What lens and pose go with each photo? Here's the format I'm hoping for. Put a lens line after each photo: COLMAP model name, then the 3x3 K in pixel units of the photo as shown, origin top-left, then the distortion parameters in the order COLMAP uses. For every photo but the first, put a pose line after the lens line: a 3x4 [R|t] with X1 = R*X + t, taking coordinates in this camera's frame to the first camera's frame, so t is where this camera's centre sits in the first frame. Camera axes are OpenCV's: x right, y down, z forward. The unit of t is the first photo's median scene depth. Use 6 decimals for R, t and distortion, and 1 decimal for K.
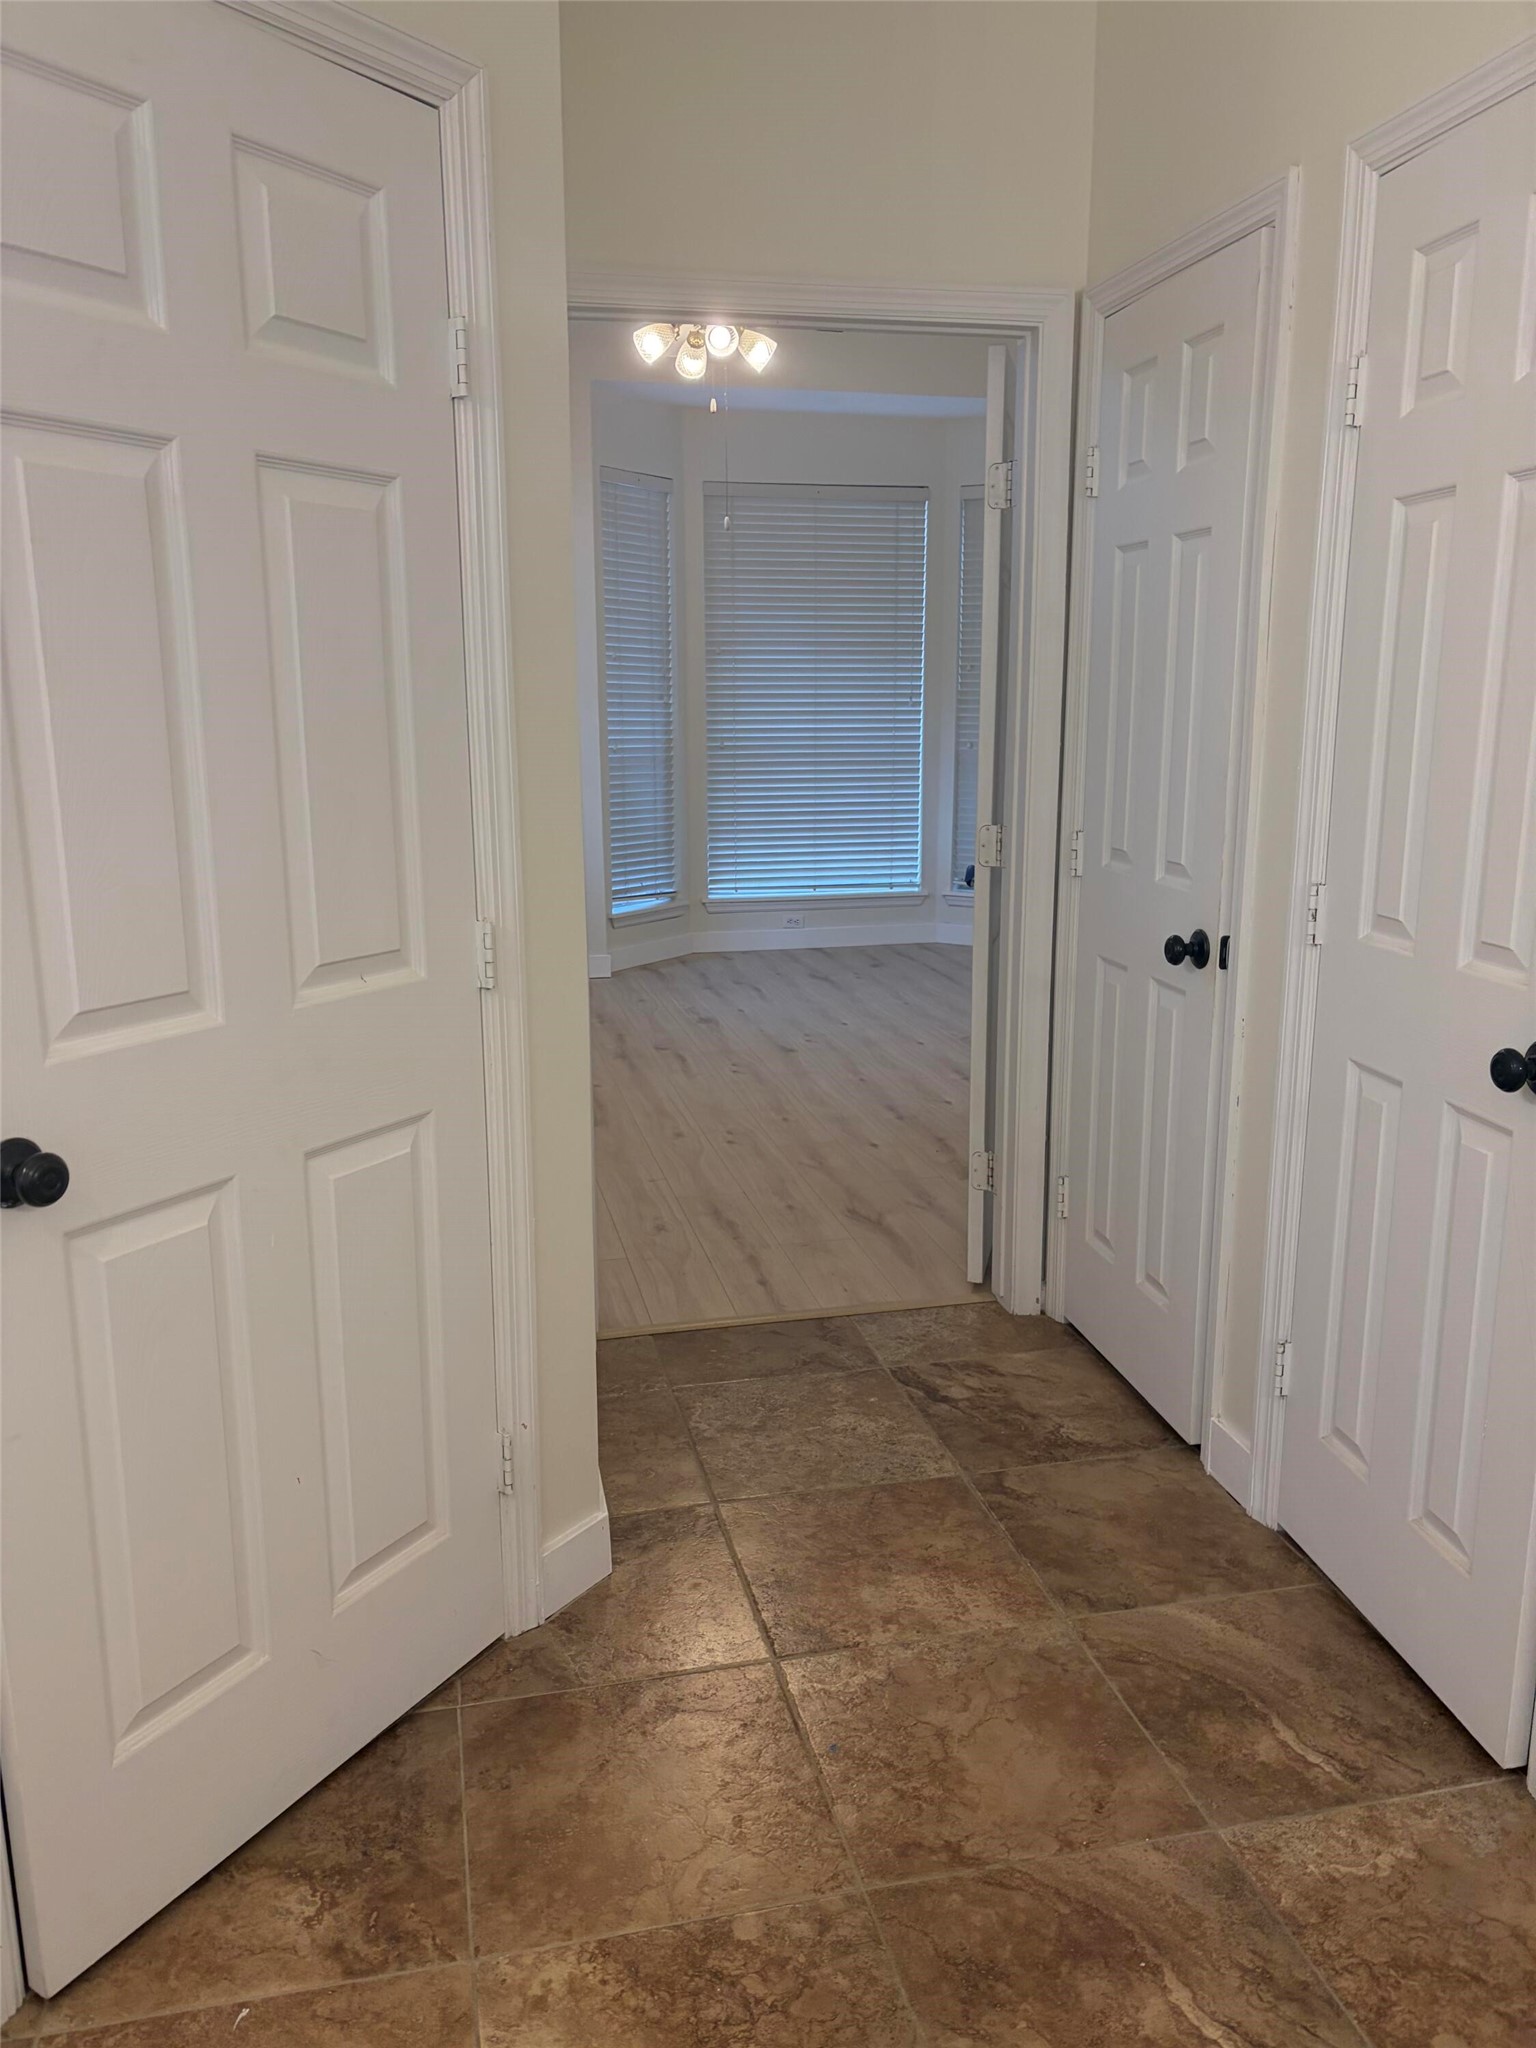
lens RADIAL K [[1542.2, 0, 768.0], [0, 1542.2, 1024.0], [0, 0, 1]] dist [0.204071, -0.259664]
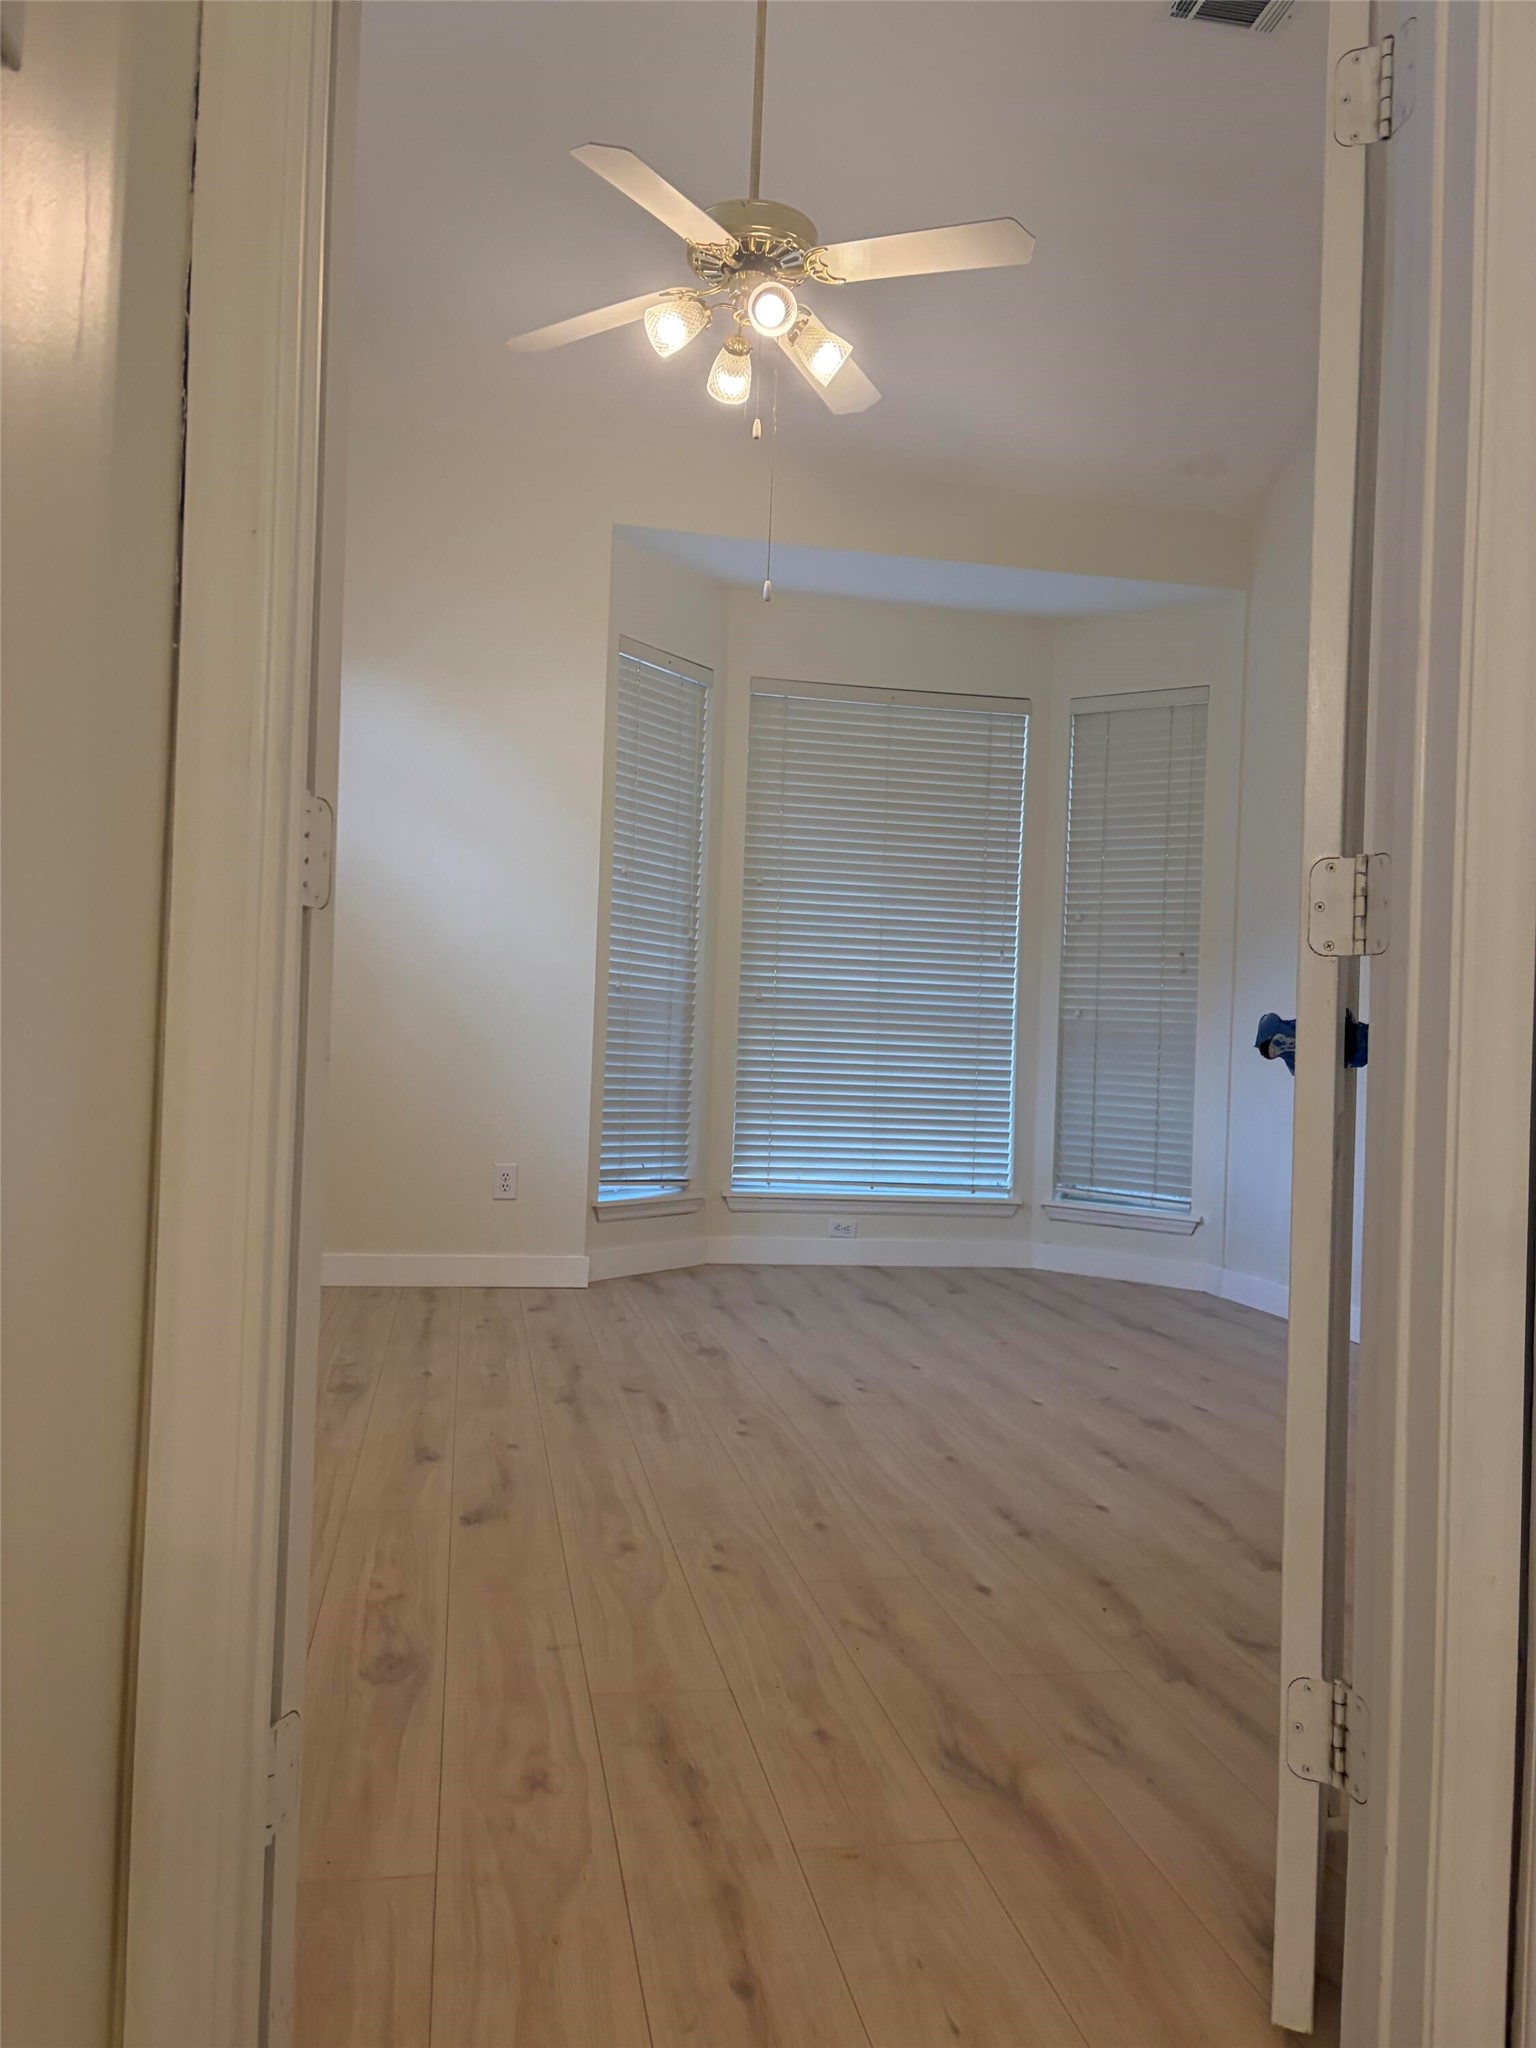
lens RADIAL K [[1544.0, 0, 760.7], [0, 1544.0, 1028.8], [0, 0, 1]] dist [0.042290, -0.057597]
pose [[0.998351, 0.040809, -0.040380, 0.004180], [-0.048738, 0.974181, -0.220446, 0.009110], [0.030341, 0.222051, 0.974563, 0.345349]]
